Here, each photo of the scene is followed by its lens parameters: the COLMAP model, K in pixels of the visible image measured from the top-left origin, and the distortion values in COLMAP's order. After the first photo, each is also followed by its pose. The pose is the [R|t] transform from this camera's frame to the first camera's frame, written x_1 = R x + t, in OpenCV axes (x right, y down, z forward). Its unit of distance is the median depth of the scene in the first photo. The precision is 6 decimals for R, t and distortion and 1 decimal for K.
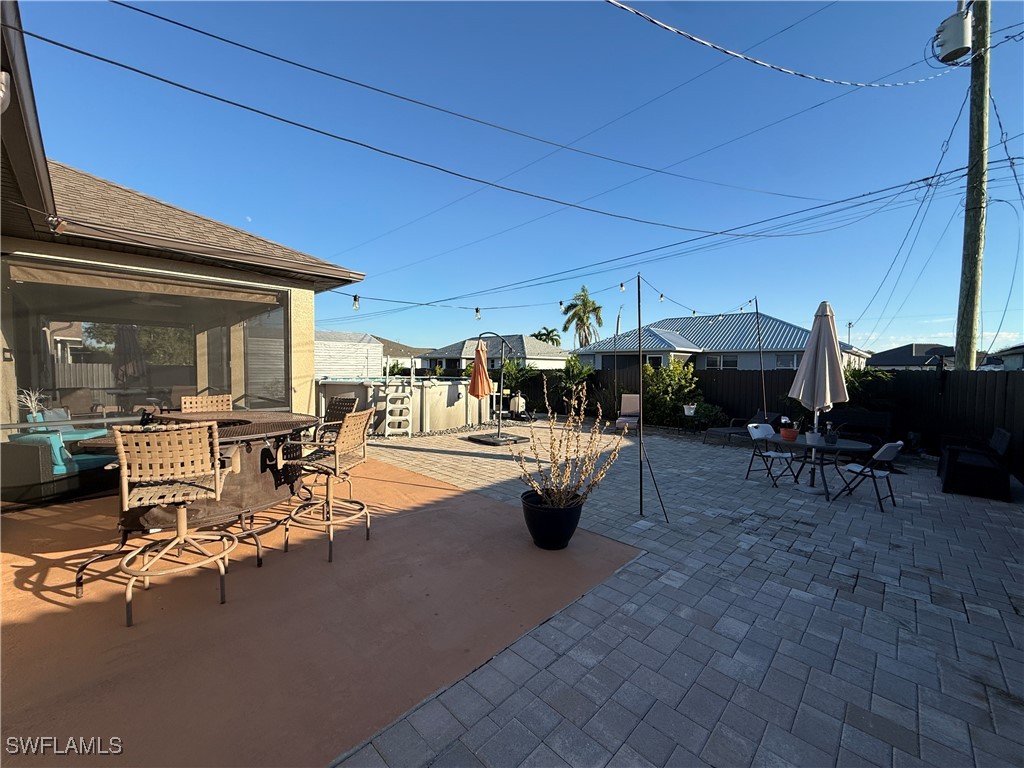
lens RADIAL K [[410.9, 0, 510.5], [0, 410.9, 383.2], [0, 0, 1]] dist [0.001264, -0.000633]
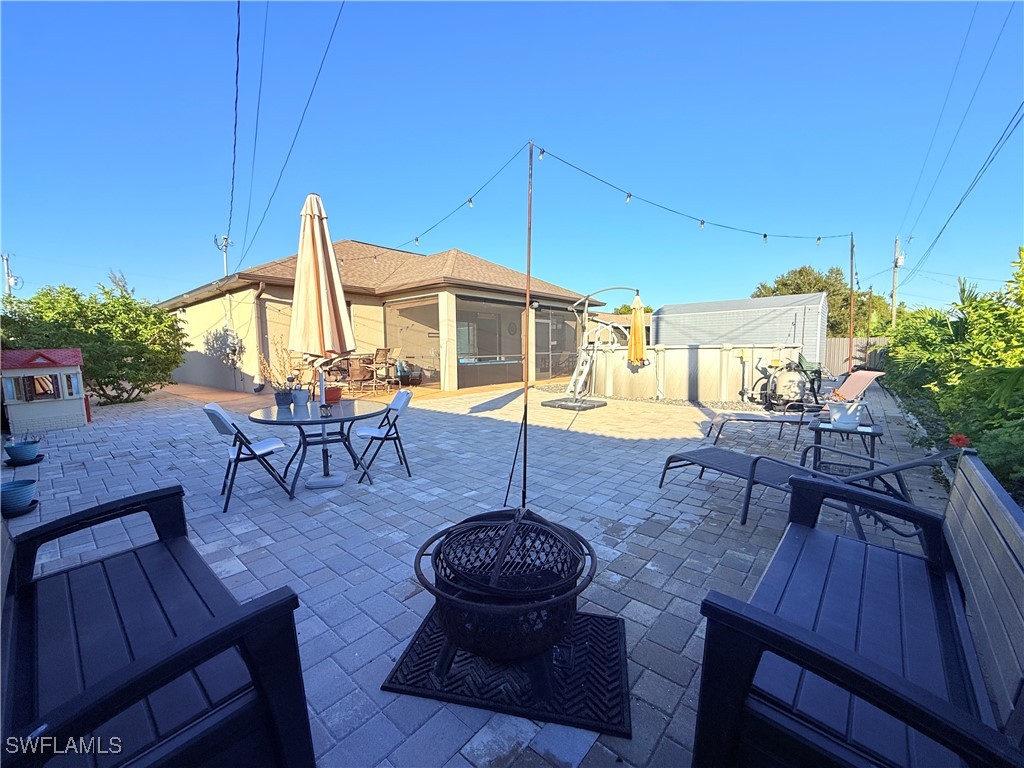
lens RADIAL K [[410.9, 0, 510.5], [0, 410.9, 383.2], [0, 0, 1]] dist [0.001264, -0.000633]
pose [[0.047781, 0.070504, -0.996366, 0.776201], [-0.026846, 0.997236, 0.069279, 0.021982], [0.998497, 0.023438, 0.049542, 0.689441]]
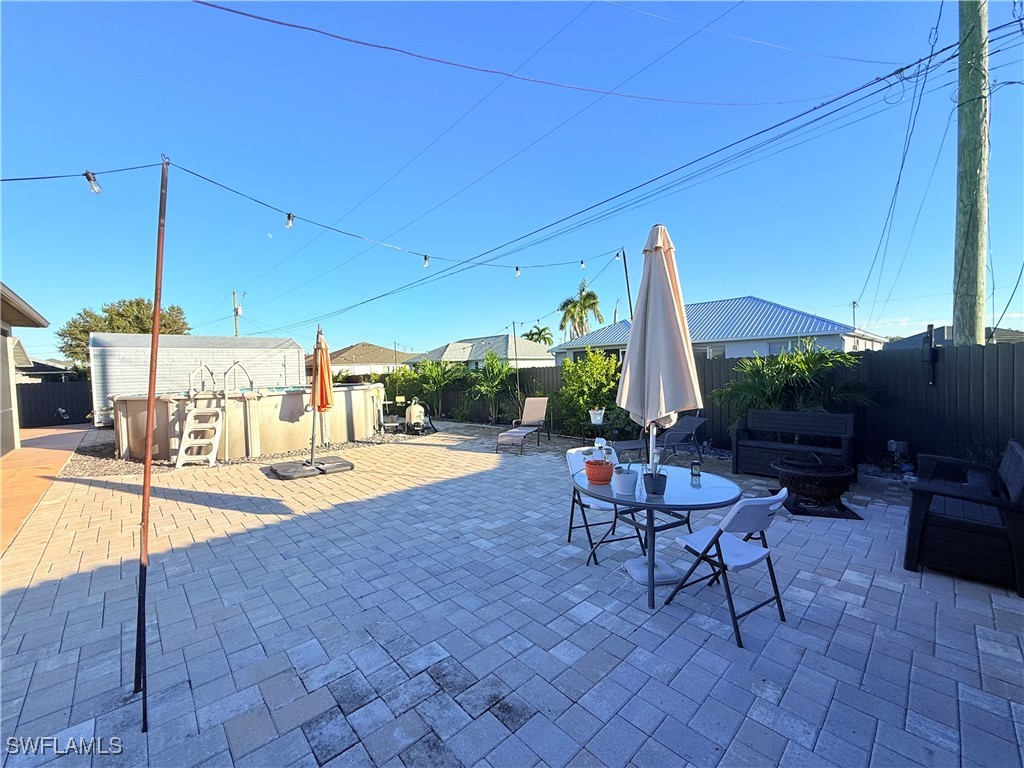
lens RADIAL K [[410.9, 0, 510.5], [0, 410.9, 383.2], [0, 0, 1]] dist [0.001264, -0.000633]
pose [[0.998227, -0.038829, -0.045123, 0.327381], [0.038539, 0.999231, -0.007270, 0.004231], [0.045371, 0.005518, 0.998955, 0.251796]]
